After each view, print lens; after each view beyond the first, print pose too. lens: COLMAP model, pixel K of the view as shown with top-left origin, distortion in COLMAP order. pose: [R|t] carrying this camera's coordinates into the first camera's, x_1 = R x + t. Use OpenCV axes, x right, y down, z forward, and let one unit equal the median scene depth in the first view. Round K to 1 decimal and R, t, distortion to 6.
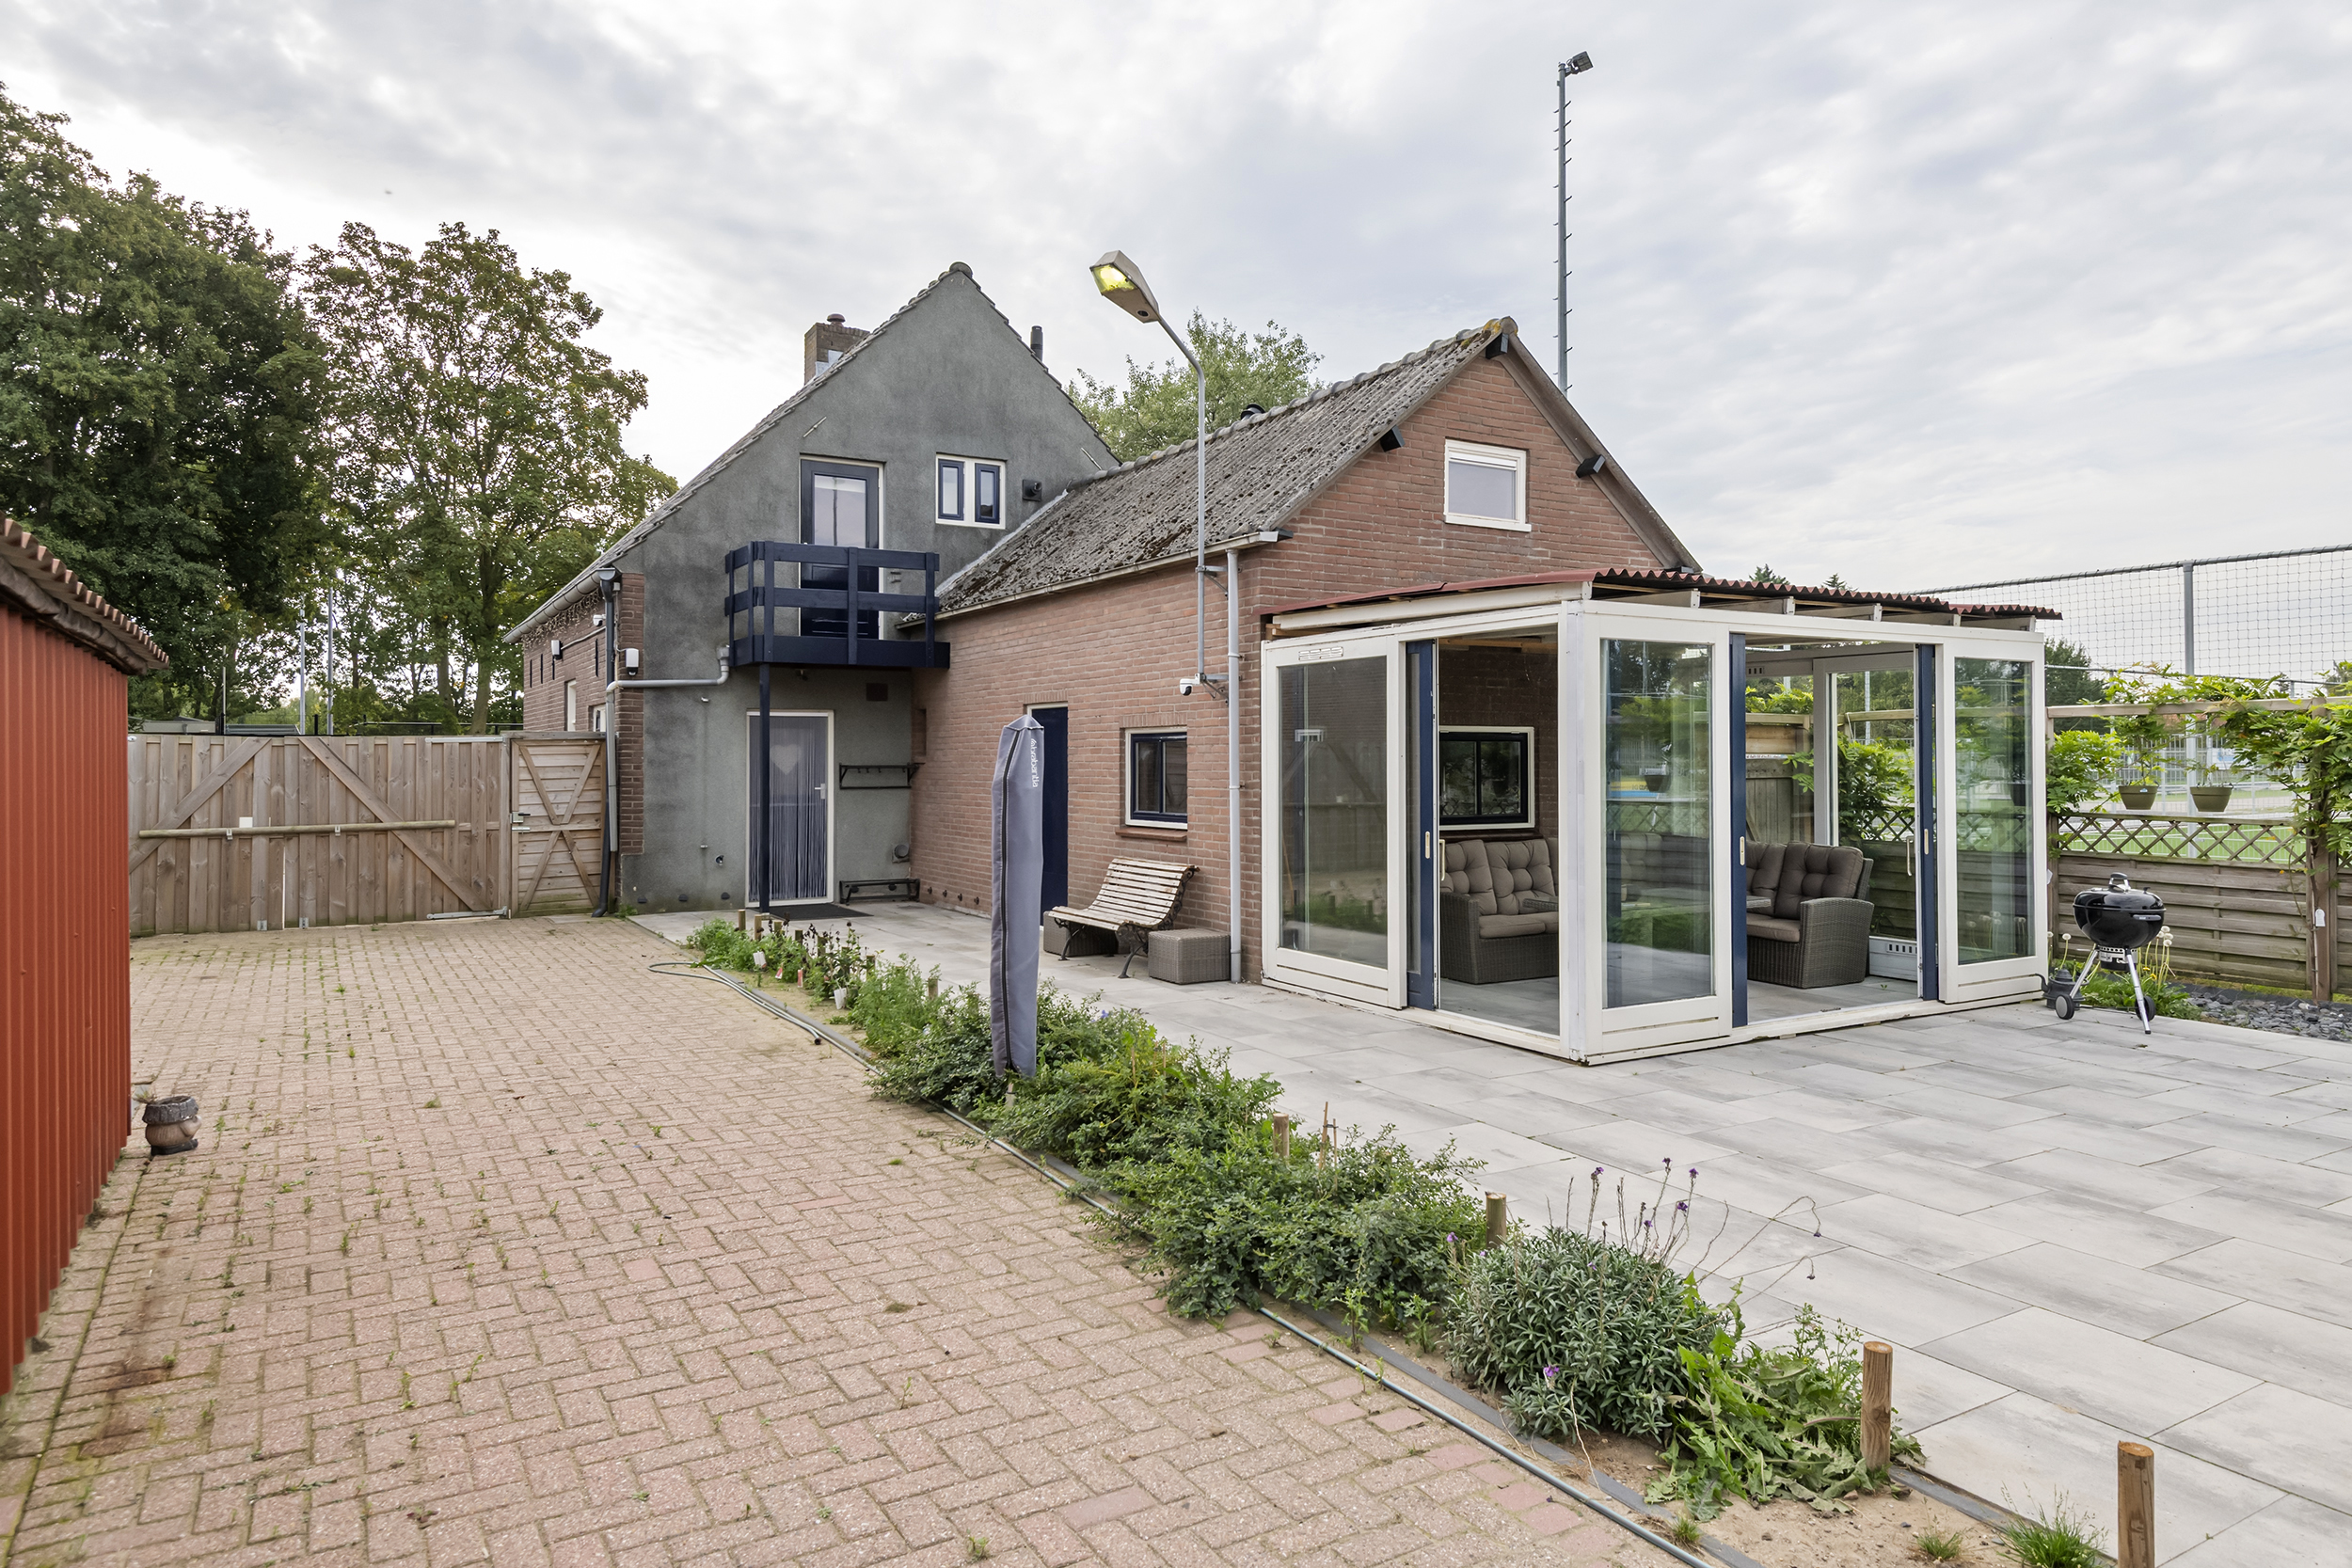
lens RADIAL K [[1466.1, 0, 1177.7], [0, 1466.1, 780.3], [0, 0, 1]] dist [0.017016, -0.002088]
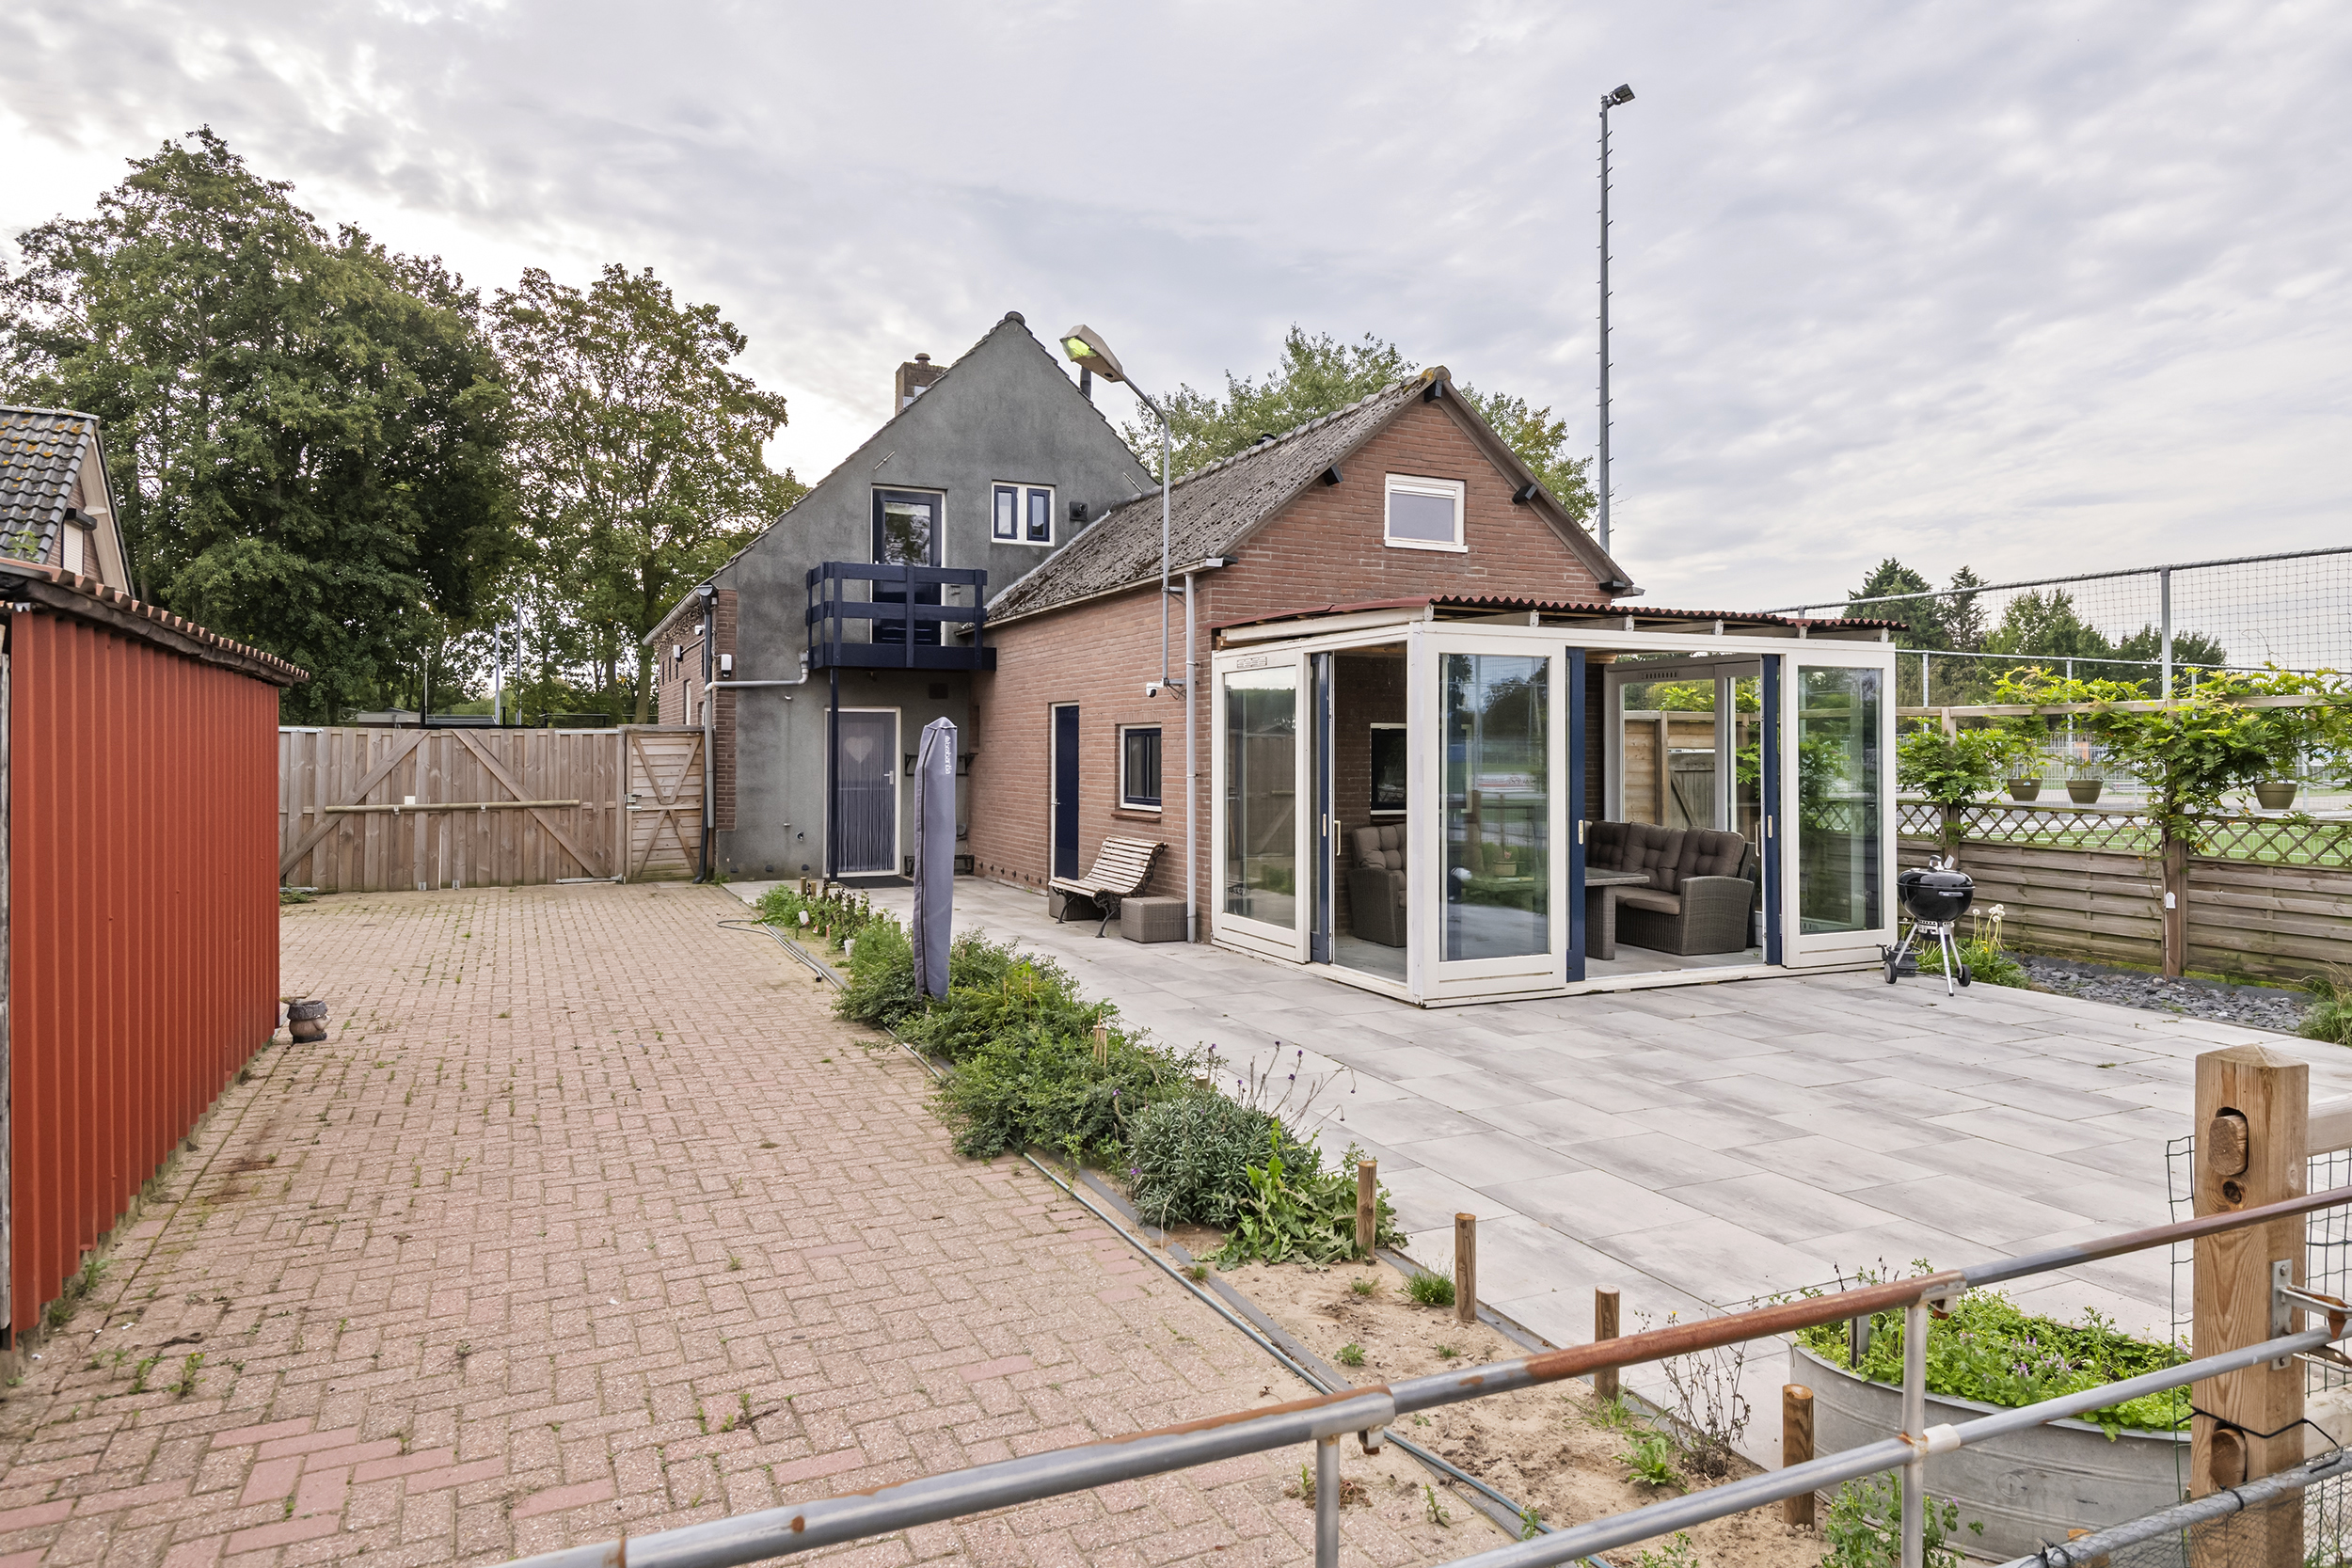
lens RADIAL K [[1416.4, 0, 1175.1], [0, 1416.4, 773.9], [0, 0, 1]] dist [0.020468, -0.000365]
pose [[0.995396, 0.005956, -0.095662, 0.121343], [-0.005679, 0.999979, 0.003168, -0.000234], [0.095679, -0.002610, 0.995409, -0.115527]]
